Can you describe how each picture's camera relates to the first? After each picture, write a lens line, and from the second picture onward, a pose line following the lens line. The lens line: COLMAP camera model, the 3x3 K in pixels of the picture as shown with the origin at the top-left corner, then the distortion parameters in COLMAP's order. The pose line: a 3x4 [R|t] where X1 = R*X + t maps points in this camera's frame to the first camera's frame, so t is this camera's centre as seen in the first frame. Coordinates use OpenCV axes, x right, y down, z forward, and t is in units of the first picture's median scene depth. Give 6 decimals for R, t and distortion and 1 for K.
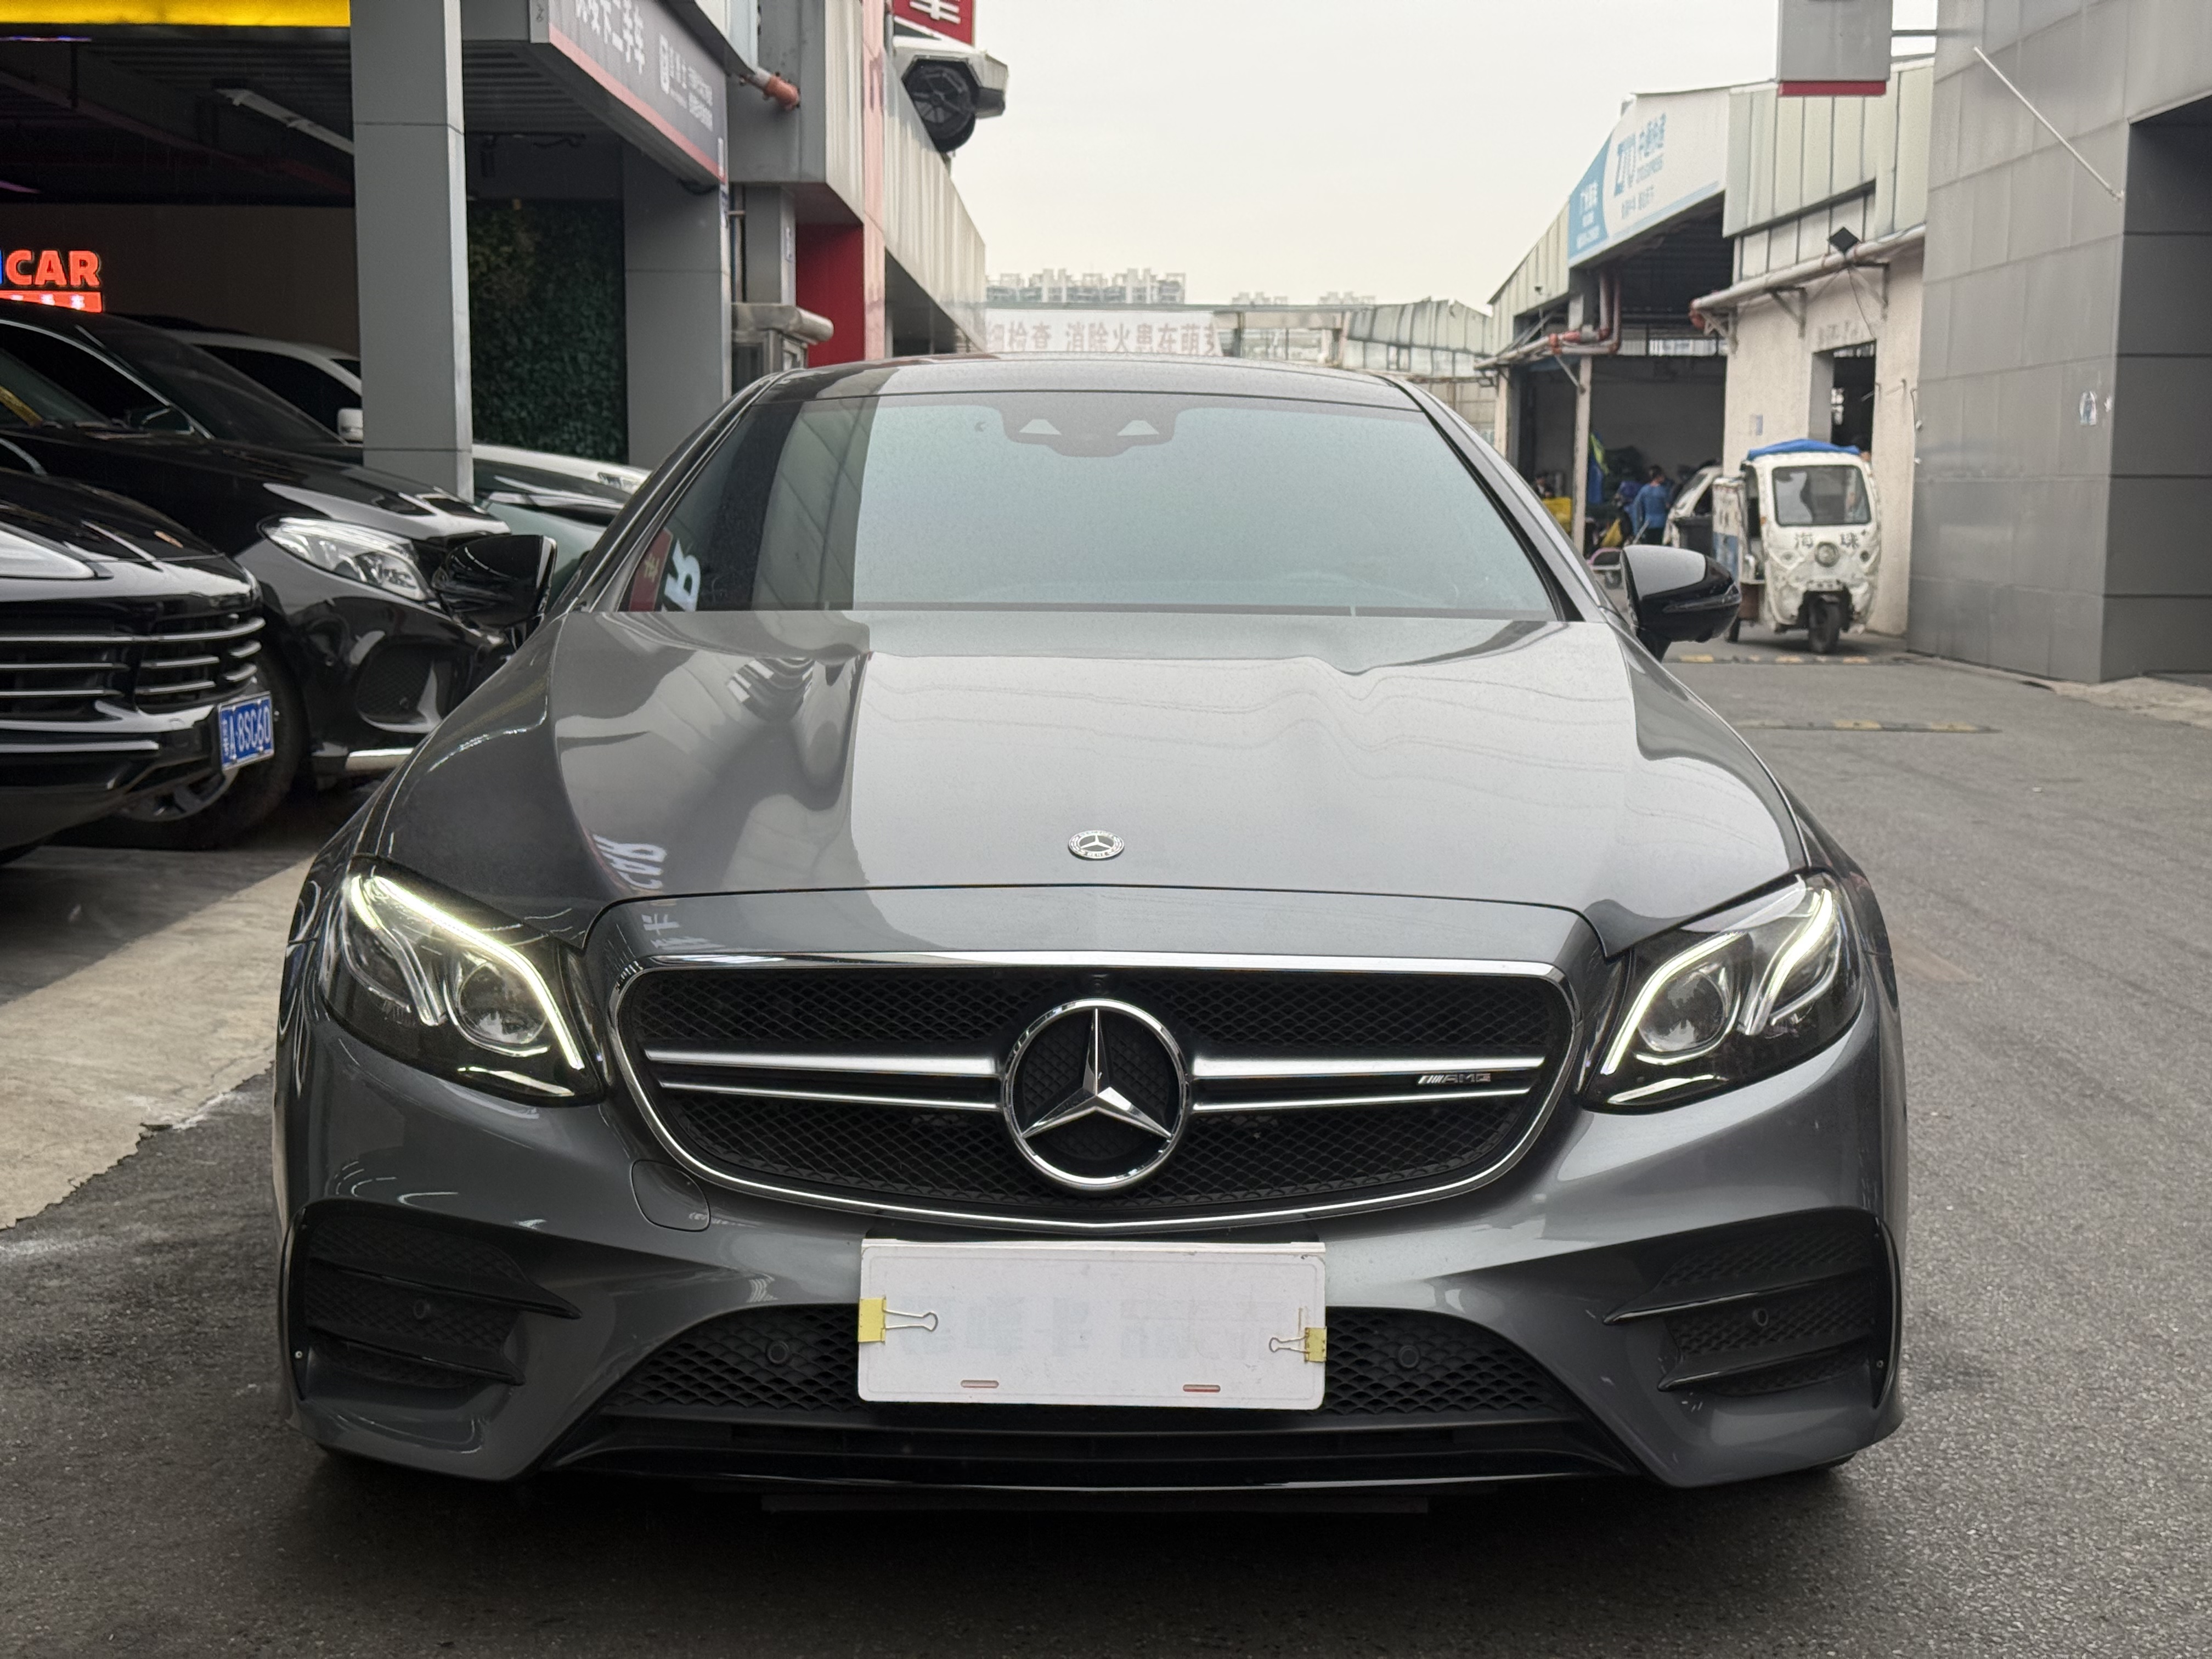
lens RADIAL K [[3066.9, 0, 1105.7], [0, 3066.9, 828.9], [0, 0, 1]] dist [0.116994, 0.000000]
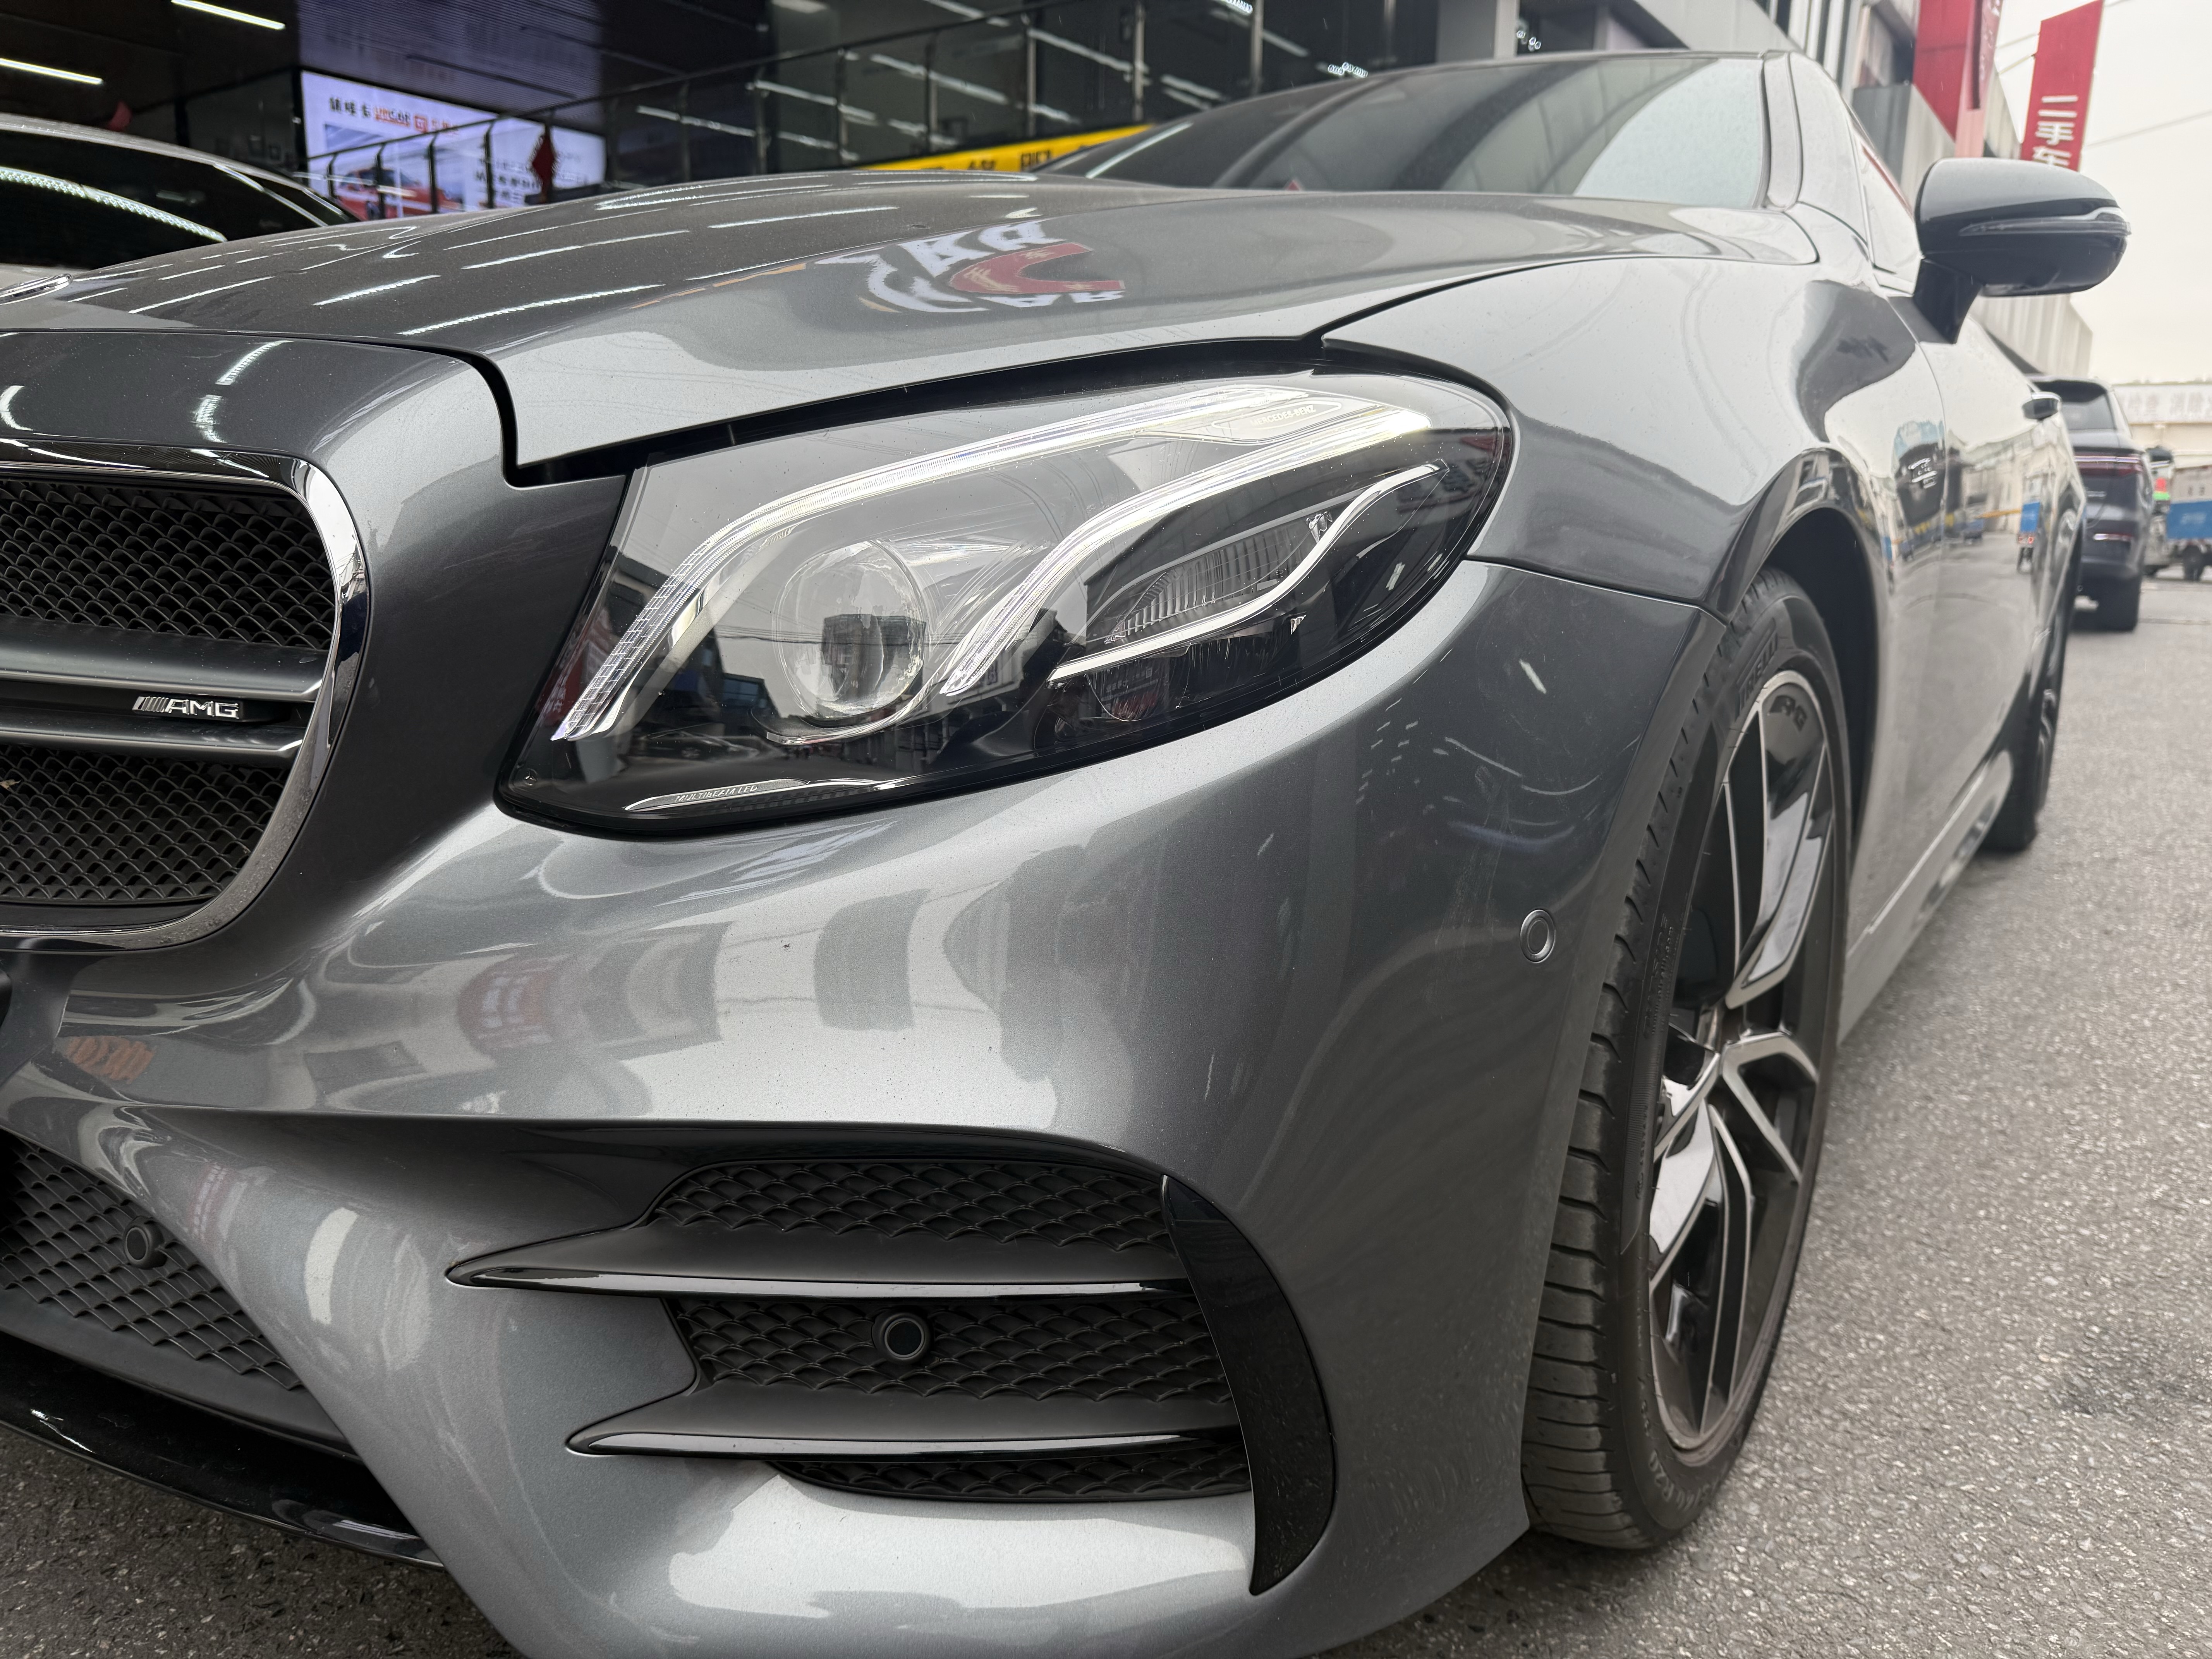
lens RADIAL K [[1563.1, 0, 1123.9], [0, 1563.1, 834.8], [0, 0, 1]] dist [0.039501, -0.048750]
pose [[0.825082, 0.119670, -0.552194, 0.080140], [-0.068524, 0.991293, 0.112442, 0.013857], [0.560842, -0.054935, 0.826098, 0.191693]]
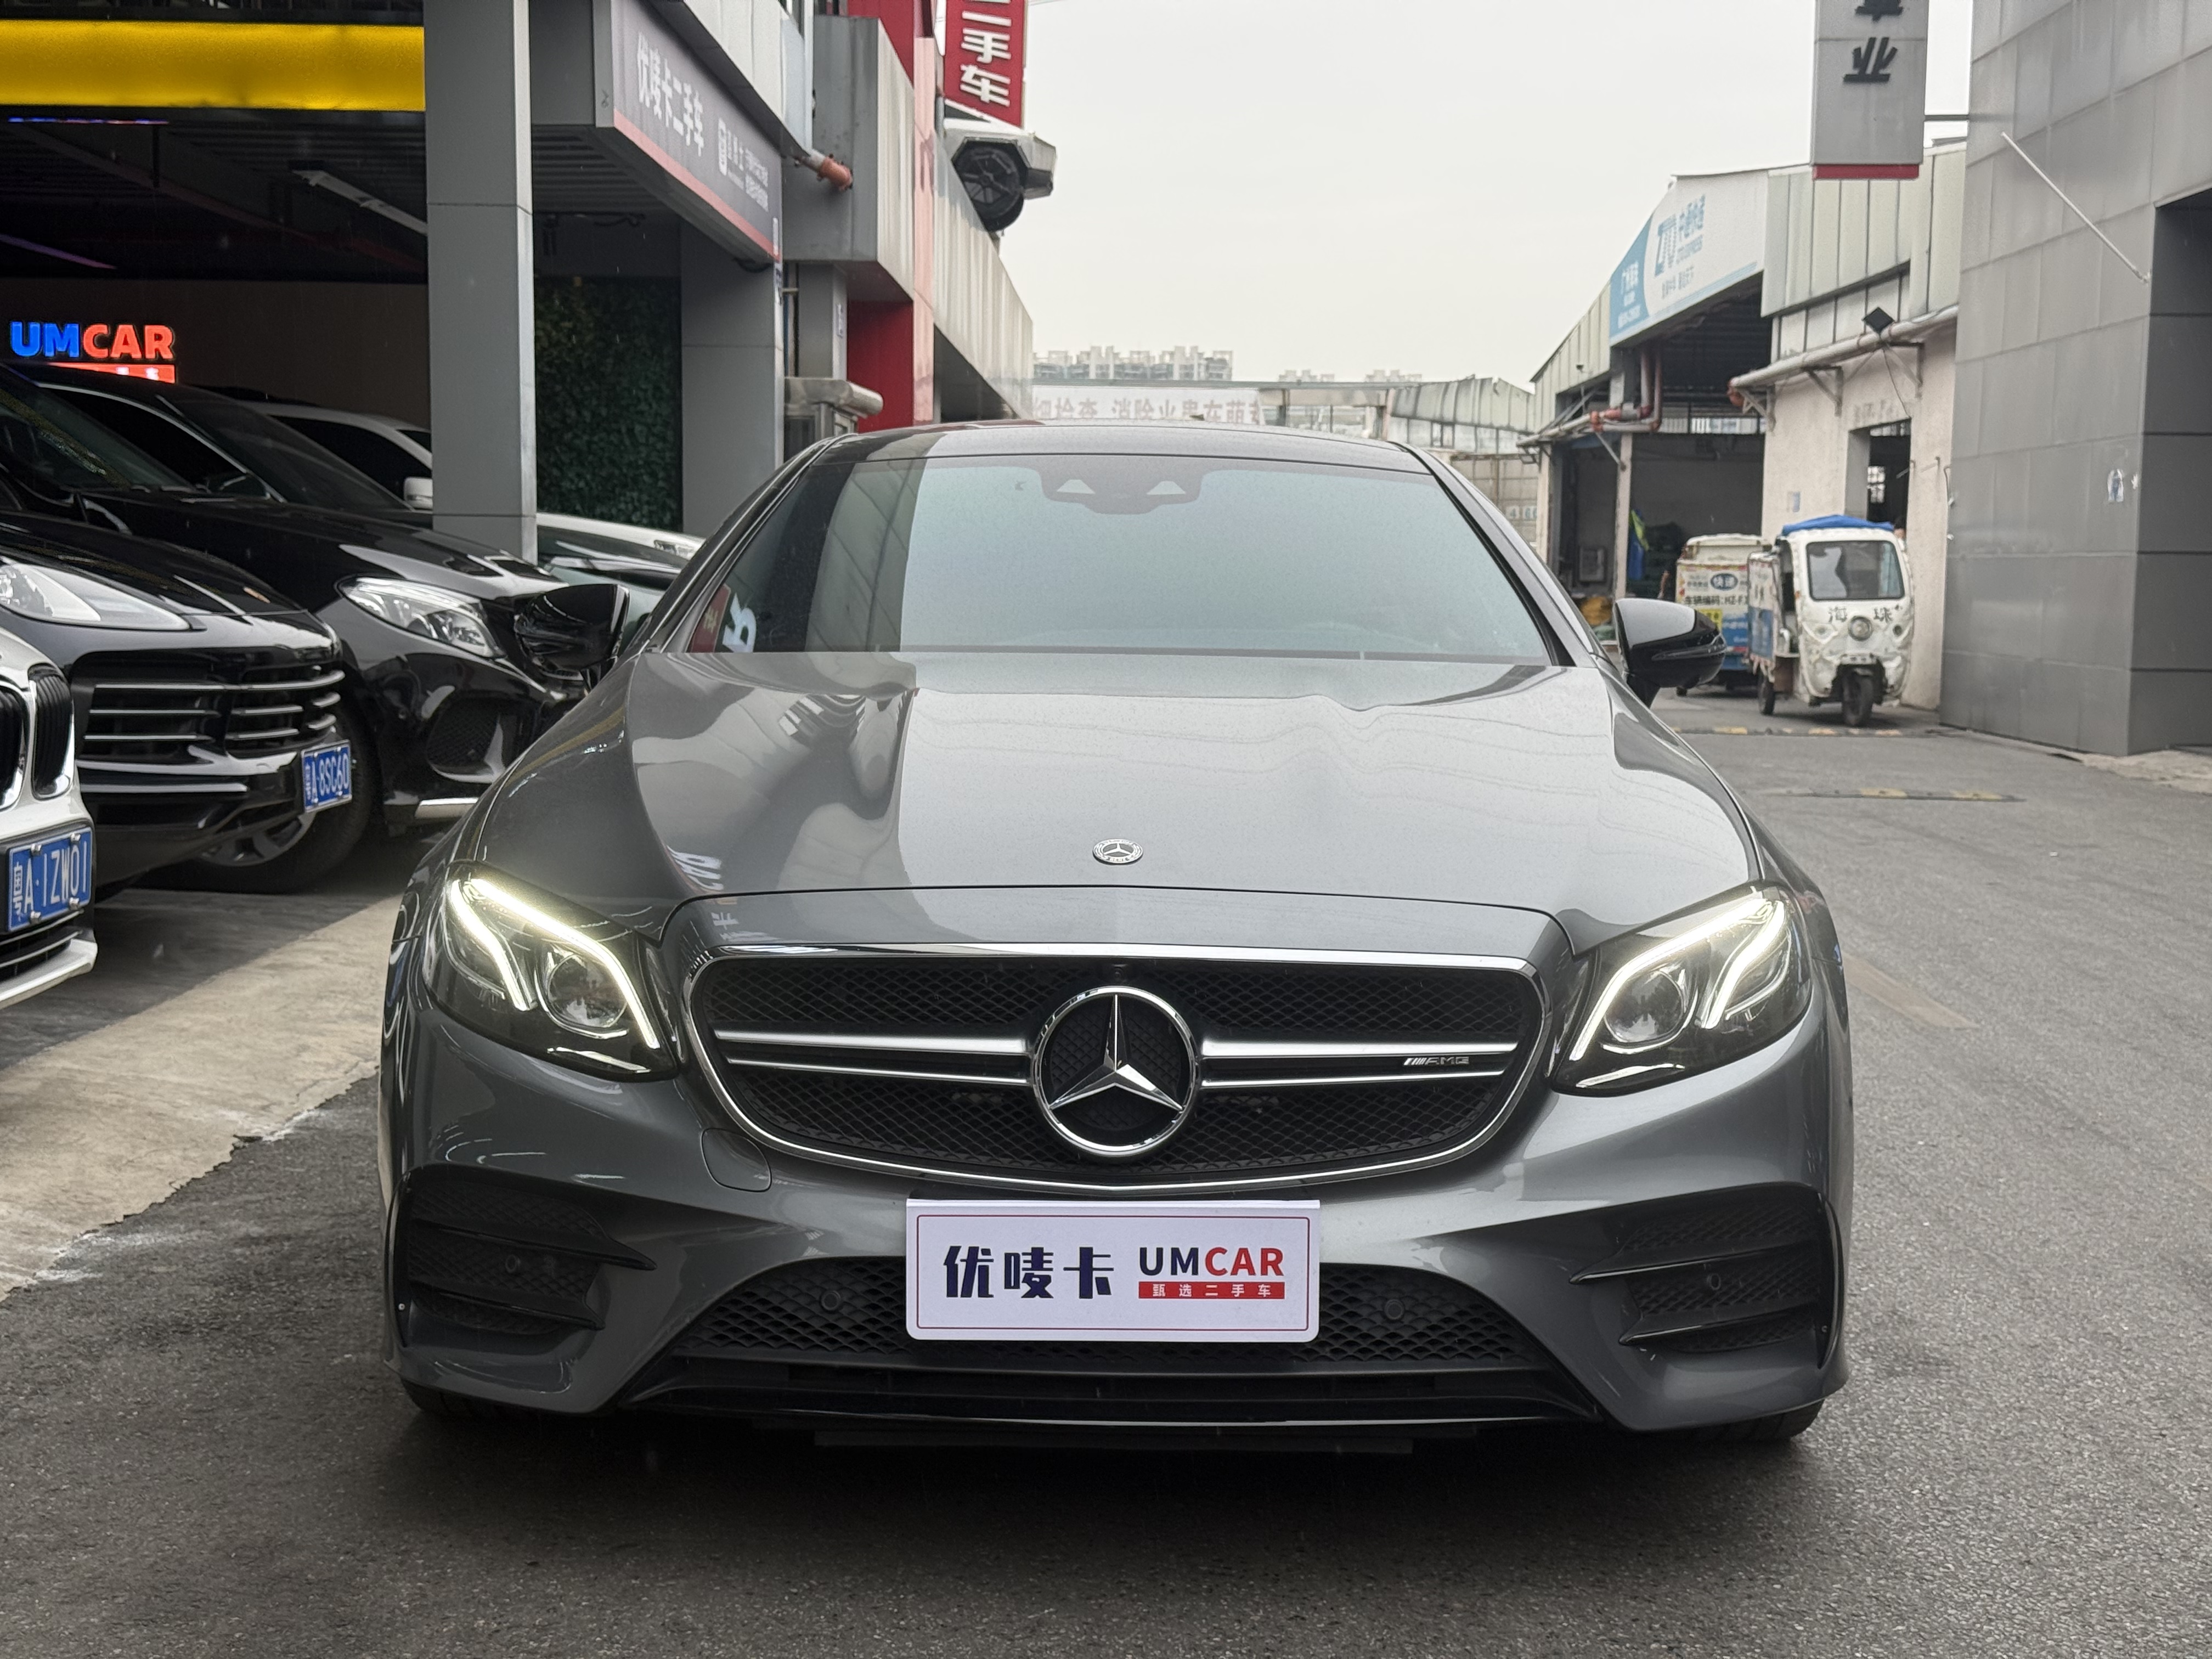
lens RADIAL K [[3066.9, 0, 1108.3], [0, 3066.9, 837.9], [0, 0, 1]] dist [0.116994, 0.000000]
pose [[0.999887, 0.005859, -0.013821, 0.001999], [-0.006155, 0.999750, -0.021481, 0.005425], [0.013691, 0.021564, 0.999674, -0.026406]]
